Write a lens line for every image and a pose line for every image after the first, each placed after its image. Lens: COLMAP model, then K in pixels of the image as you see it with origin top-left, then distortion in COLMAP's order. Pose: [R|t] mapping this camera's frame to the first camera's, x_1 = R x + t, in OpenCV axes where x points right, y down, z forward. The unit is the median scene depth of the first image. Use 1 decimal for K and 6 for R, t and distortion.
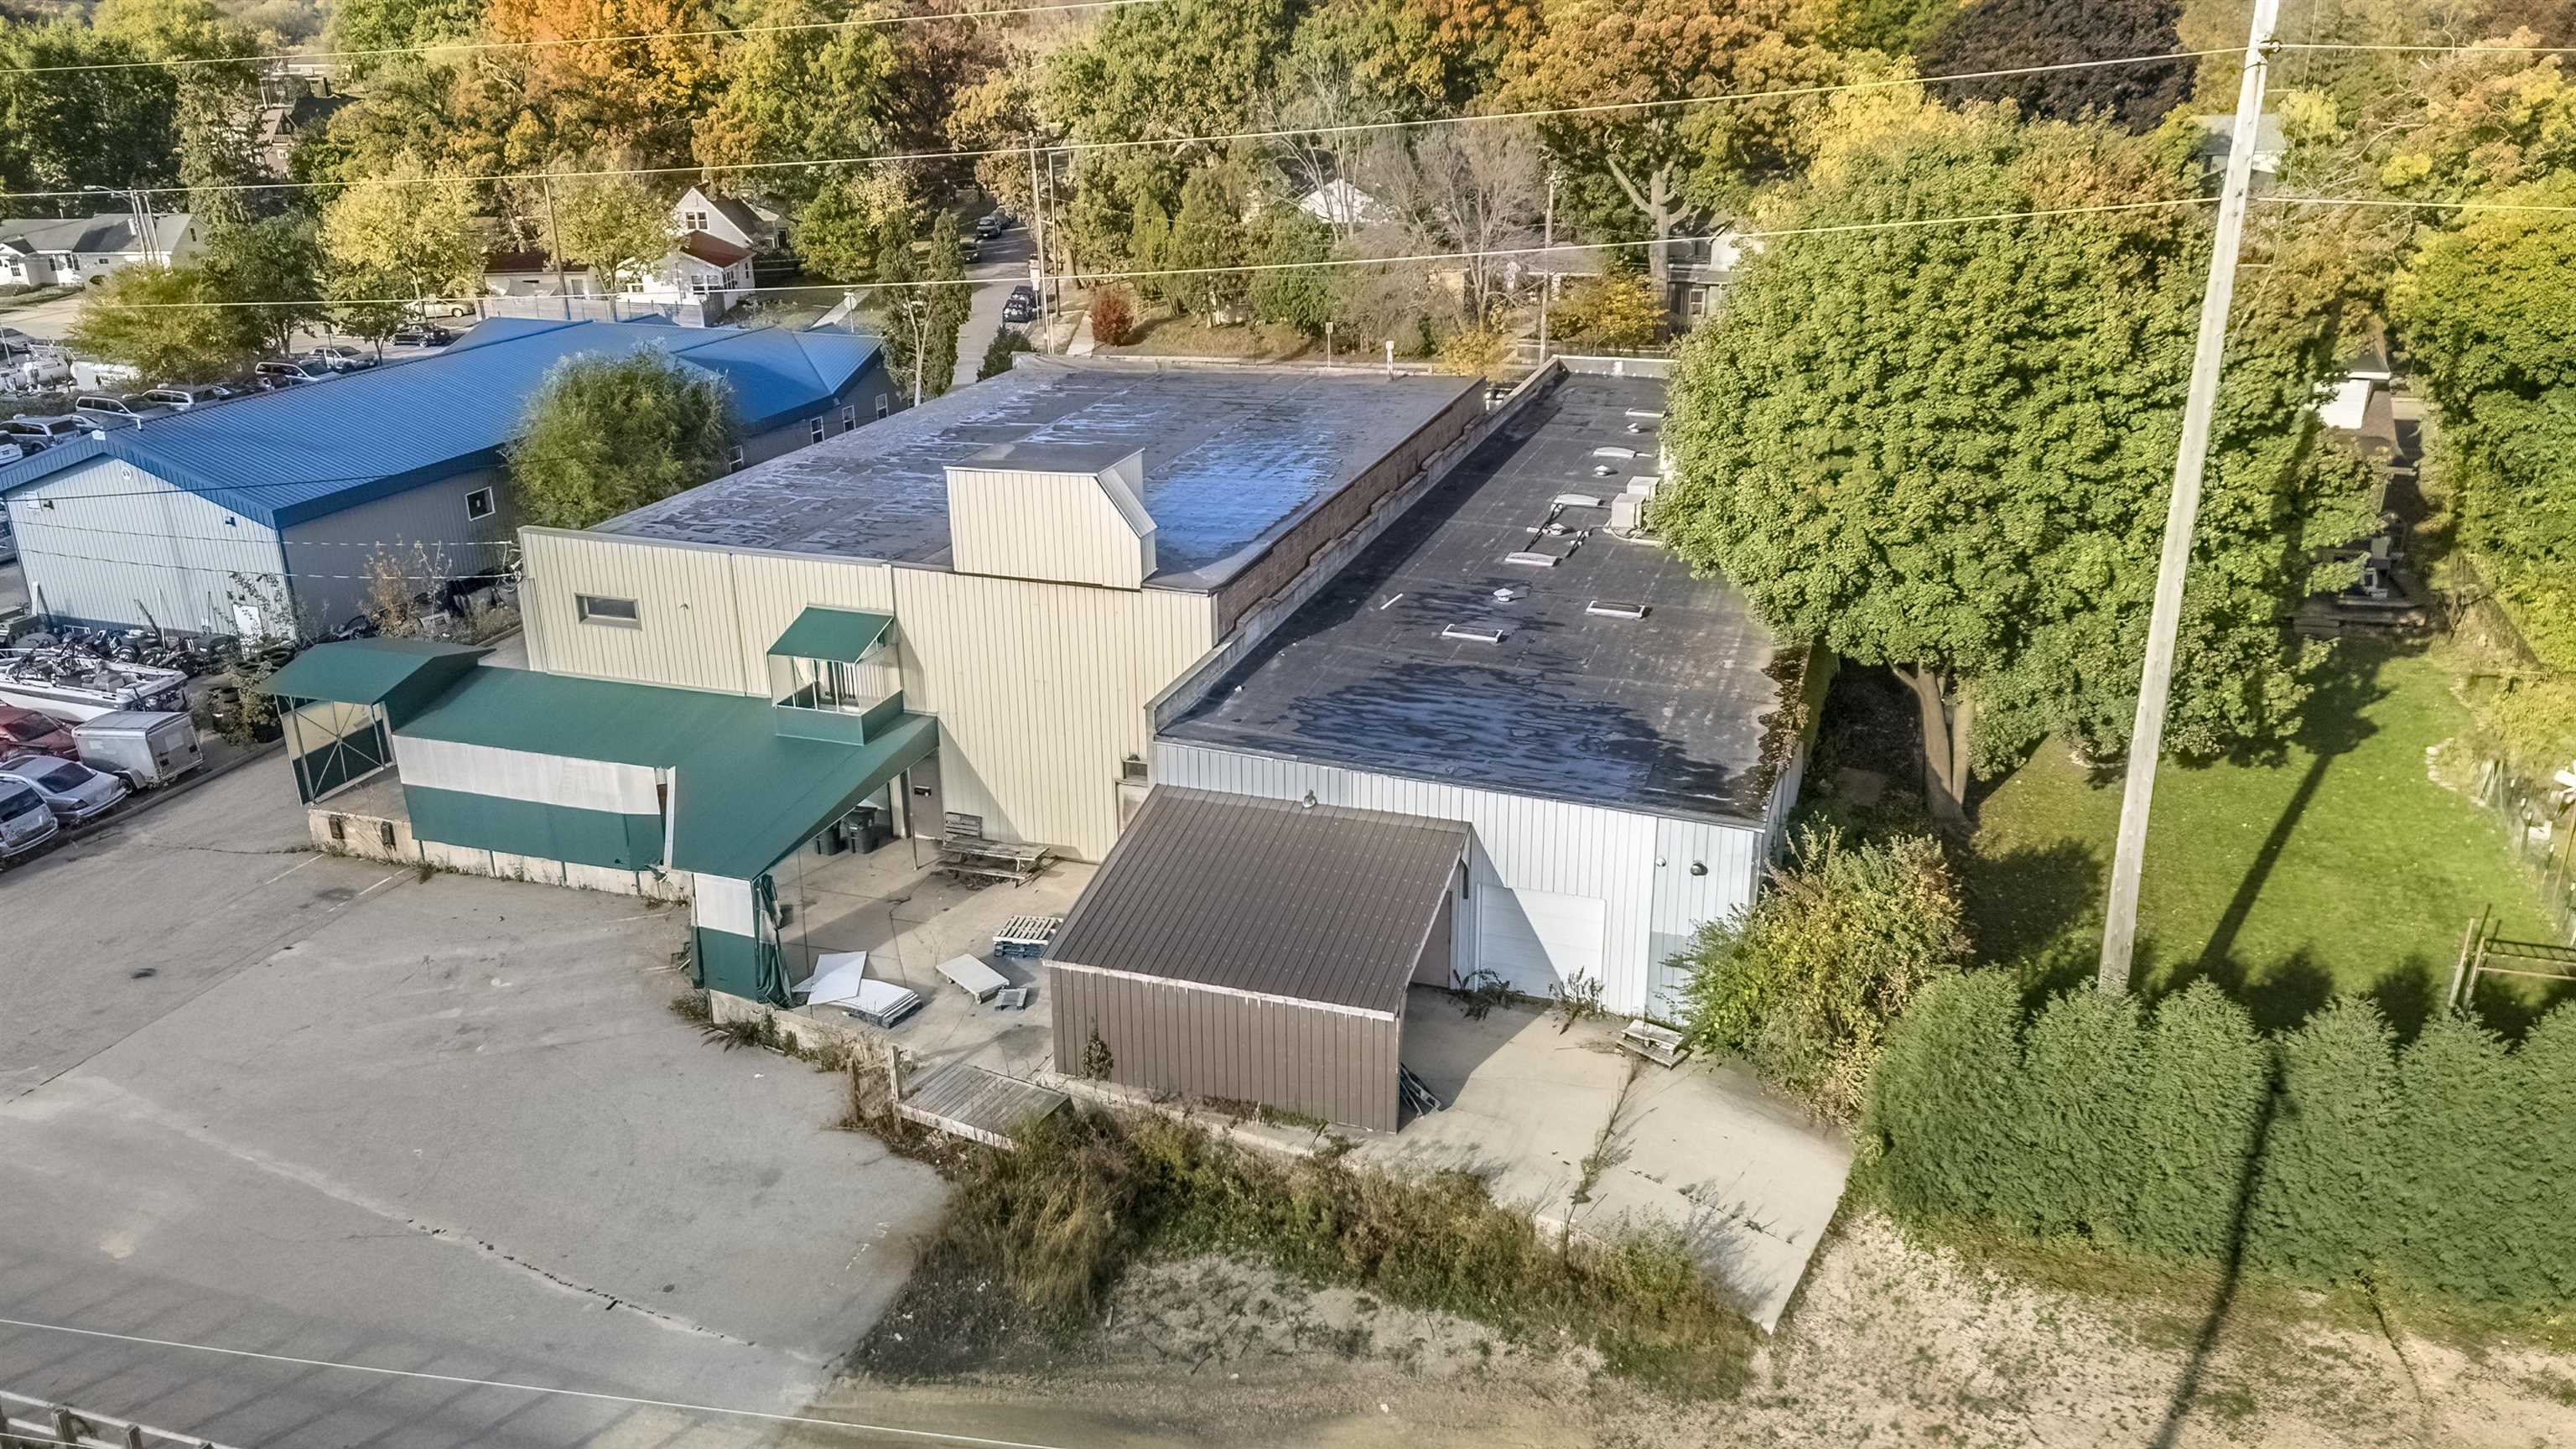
lens RADIAL K [[1905.5, 0, 1288.0], [0, 1905.5, 724.5], [0, 0, 1]] dist [0.071517, -0.060484]
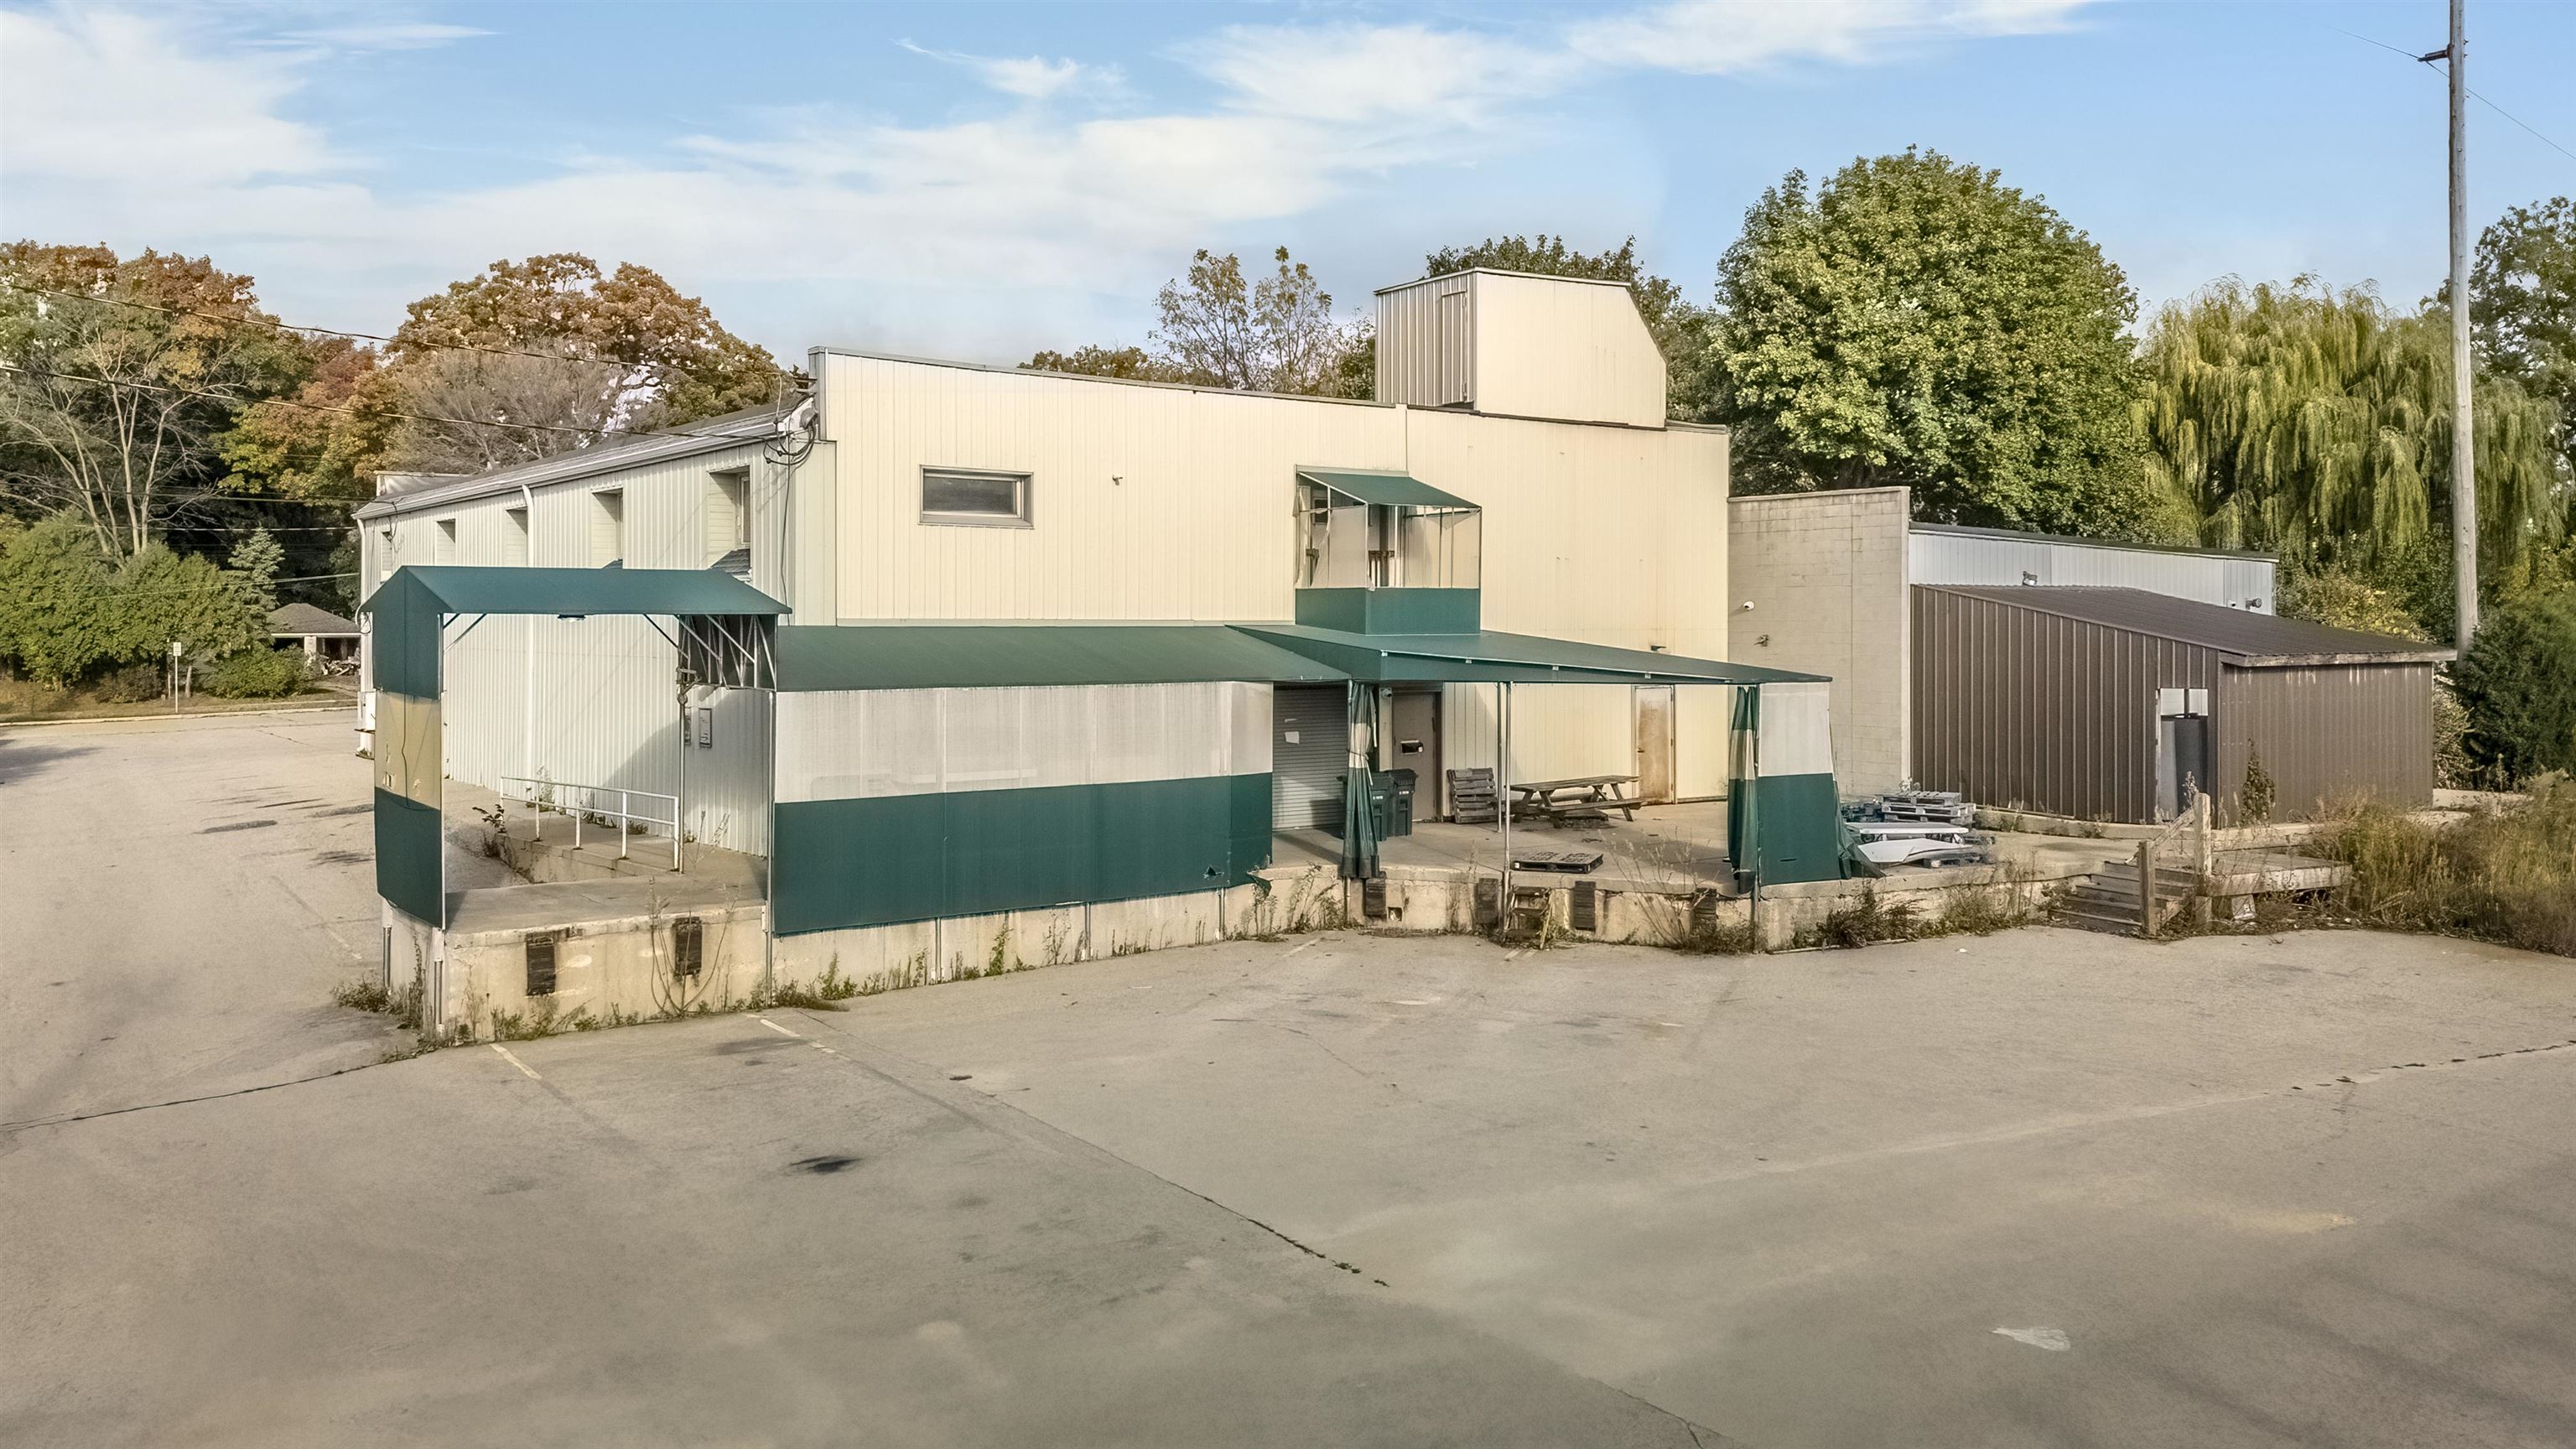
lens RADIAL K [[1915.9, 0, 1285.5], [0, 1915.9, 609.7], [0, 0, 1]] dist [0.075199, -0.072852]
pose [[0.574108, 0.012119, 0.818690, -0.924707], [0.281575, 0.935983, -0.211310, 0.144242], [-0.768841, 0.351837, 0.533942, 0.764422]]
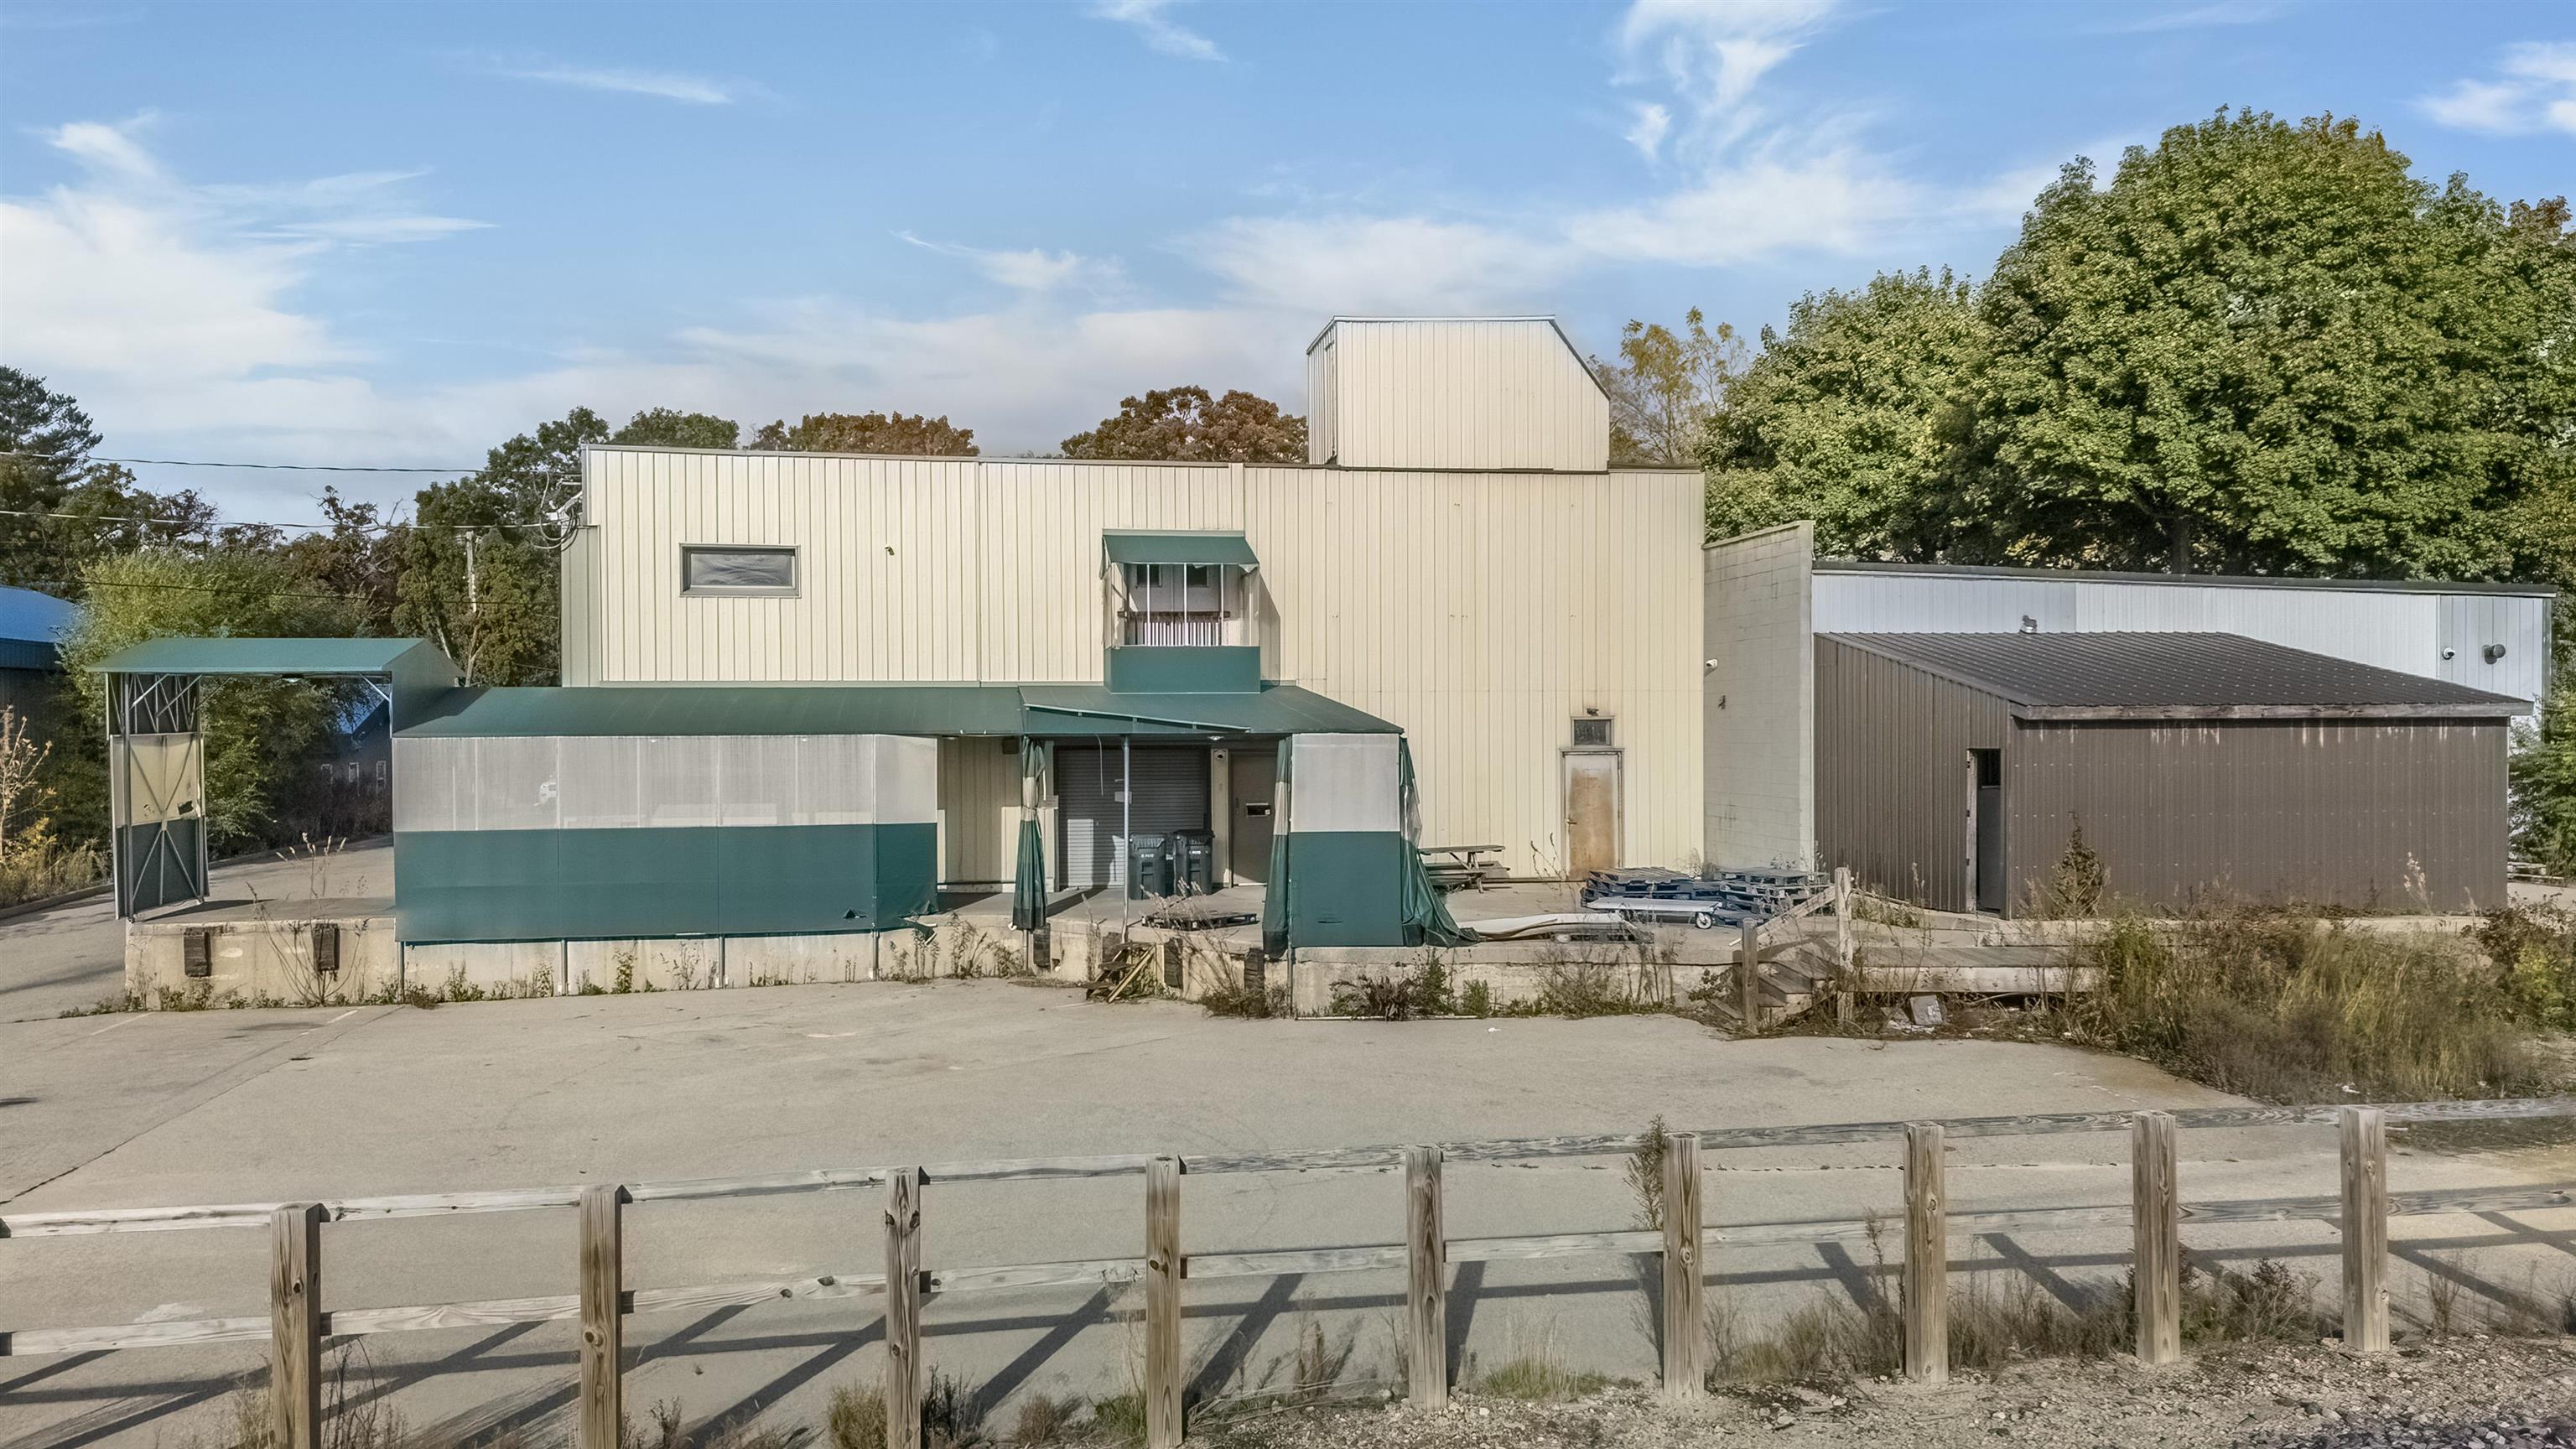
lens RADIAL K [[1905.5, 0, 1288.0], [0, 1905.5, 724.5], [0, 0, 1]] dist [0.071517, -0.060484]
pose [[0.883341, 0.002717, 0.468722, -0.590009], [0.162817, 0.935938, -0.312266, 0.260592], [-0.439544, 0.352153, 0.826311, 0.497237]]
